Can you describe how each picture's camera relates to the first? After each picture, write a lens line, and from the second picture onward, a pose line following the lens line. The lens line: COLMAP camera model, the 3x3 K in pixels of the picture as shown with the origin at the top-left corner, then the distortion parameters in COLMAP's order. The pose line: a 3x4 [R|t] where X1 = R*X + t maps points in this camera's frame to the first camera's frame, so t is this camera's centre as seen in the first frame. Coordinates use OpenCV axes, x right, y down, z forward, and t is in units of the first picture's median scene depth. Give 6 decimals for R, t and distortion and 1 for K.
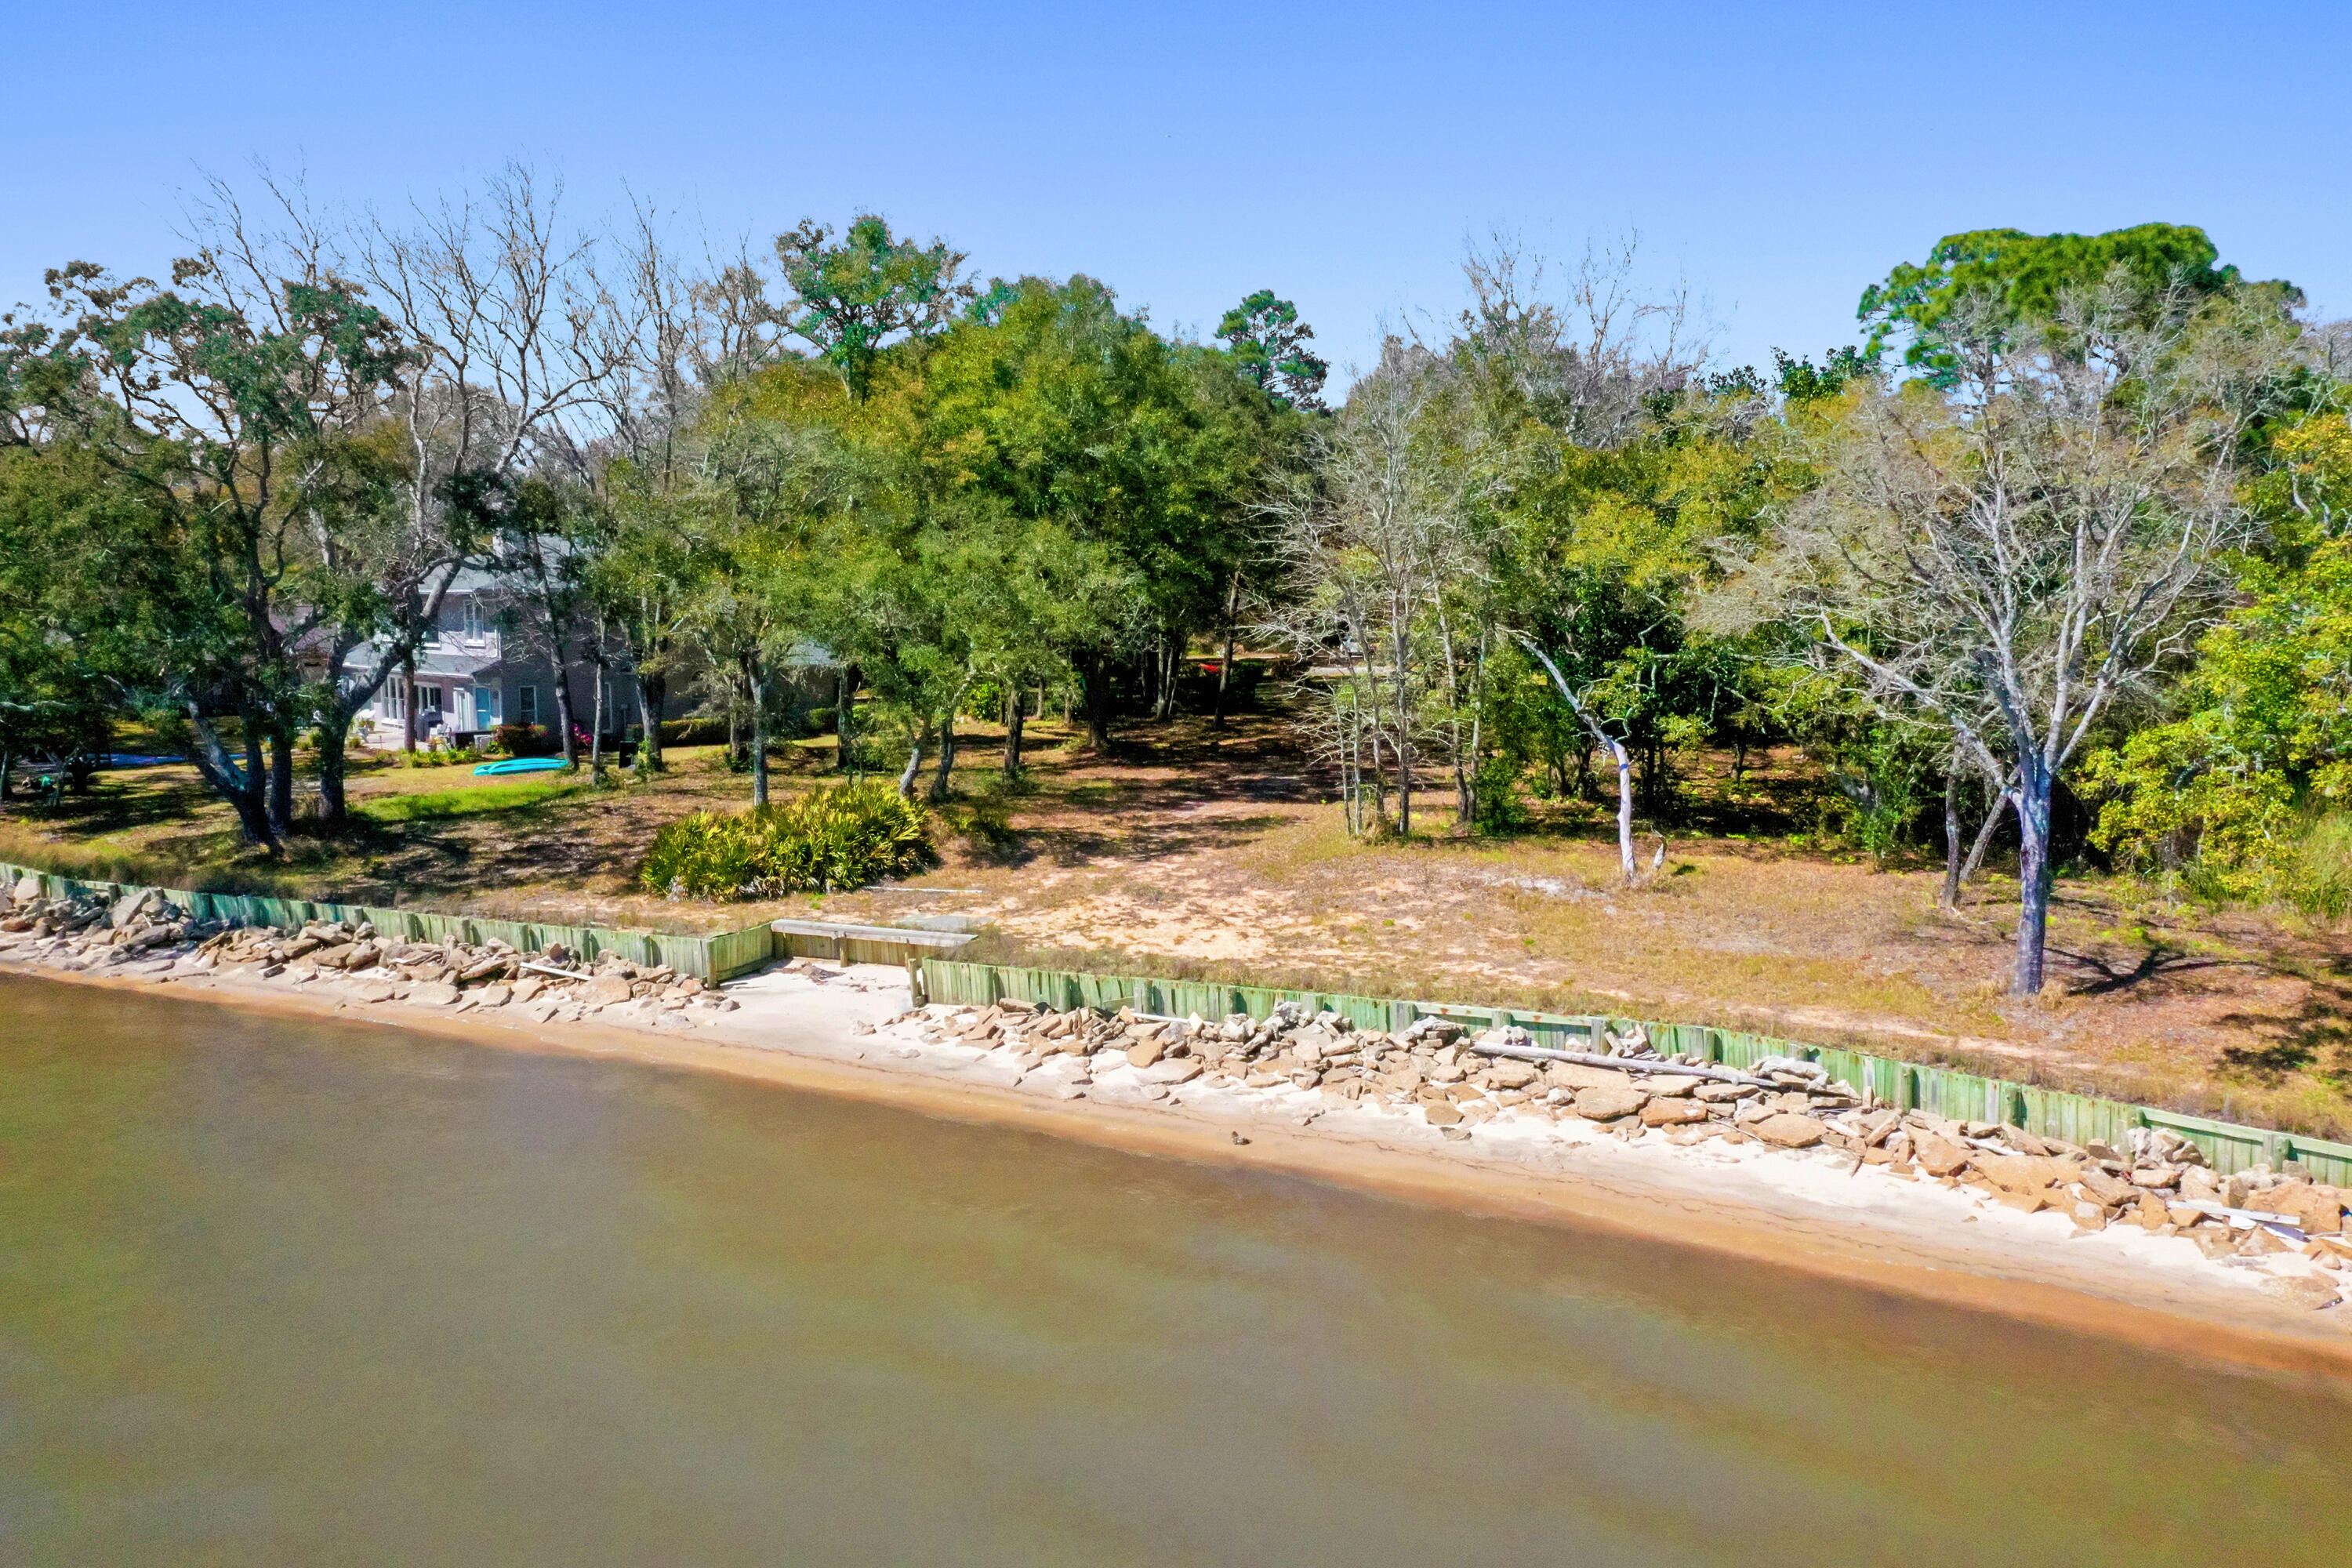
lens RADIAL K [[1866.6, 0, 1176.0], [0, 1866.6, 784.0], [0, 0, 1]] dist [0.005478, 0.006299]
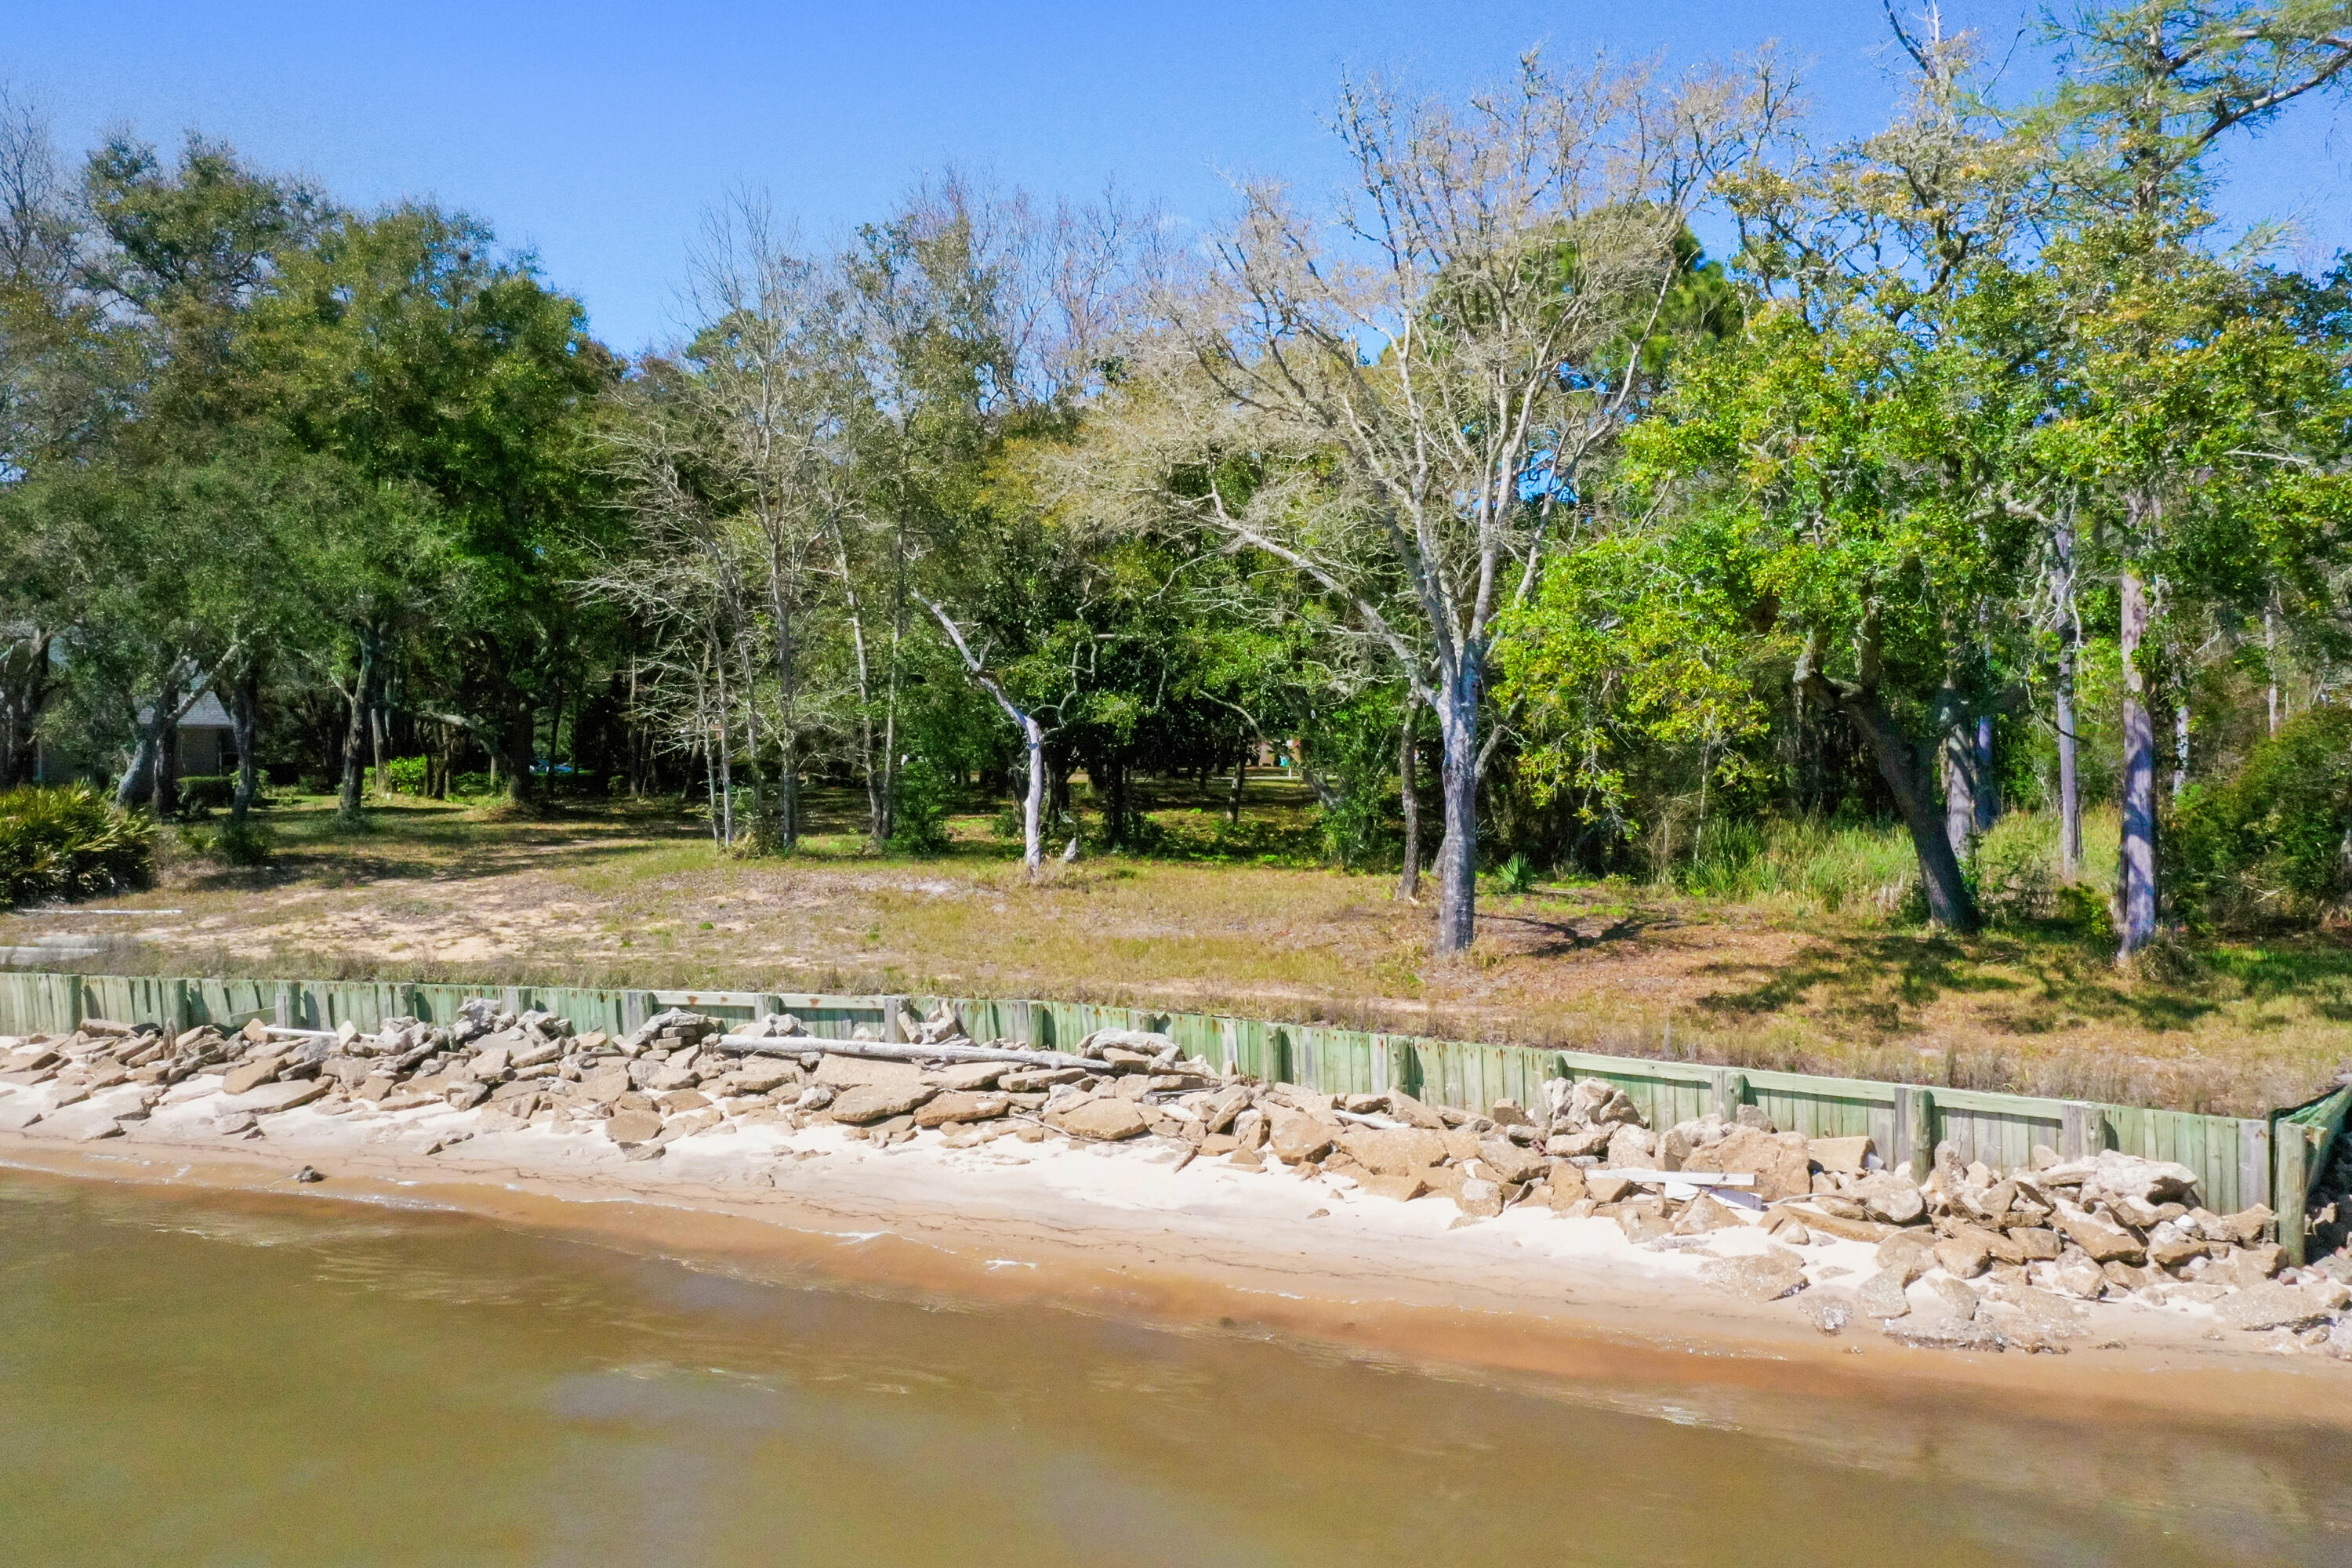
lens RADIAL K [[1866.6, 0, 1176.0], [0, 1866.6, 784.0], [0, 0, 1]] dist [0.005478, 0.006299]
pose [[0.980697, 0.002929, 0.195510, 0.206936], [0.014467, 0.996060, -0.087491, 0.116691], [-0.194996, 0.088631, 0.976791, 0.288890]]
